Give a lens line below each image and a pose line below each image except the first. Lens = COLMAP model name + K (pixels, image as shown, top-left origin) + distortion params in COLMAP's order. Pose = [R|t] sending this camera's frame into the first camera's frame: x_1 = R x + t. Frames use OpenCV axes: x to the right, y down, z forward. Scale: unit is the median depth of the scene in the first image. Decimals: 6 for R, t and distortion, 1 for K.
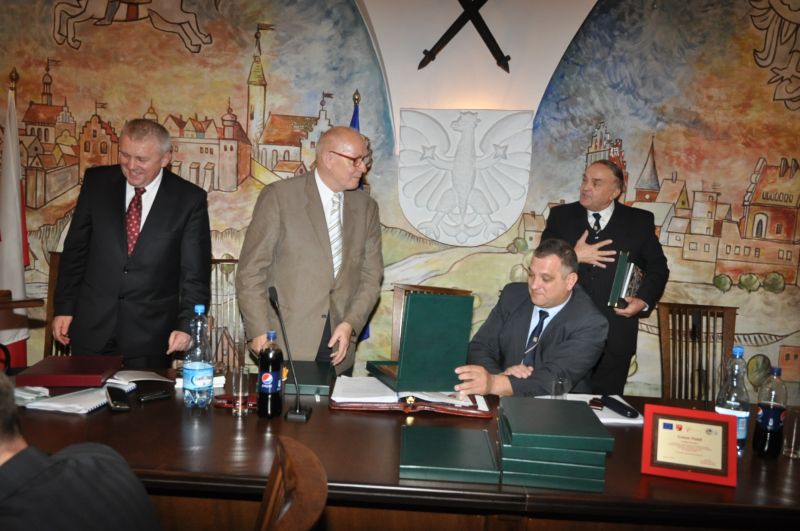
lens RADIAL K [[704.4, 0, 395.7], [0, 704.4, 266.4], [0, 0, 1]] dist [-0.014024, 0.011094]
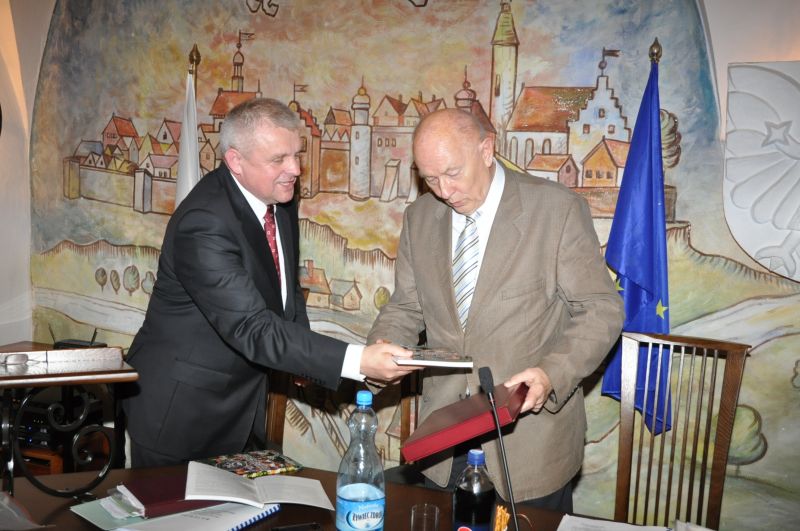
lens RADIAL K [[853.9, 0, 396.0], [0, 853.9, 266.8], [0, 0, 1]] dist [-0.014676, 0.000000]
pose [[0.934386, 0.014903, -0.355950, 0.002280], [-0.024337, 0.999461, -0.022038, -0.021426], [0.355430, 0.029255, 0.934245, 0.192373]]
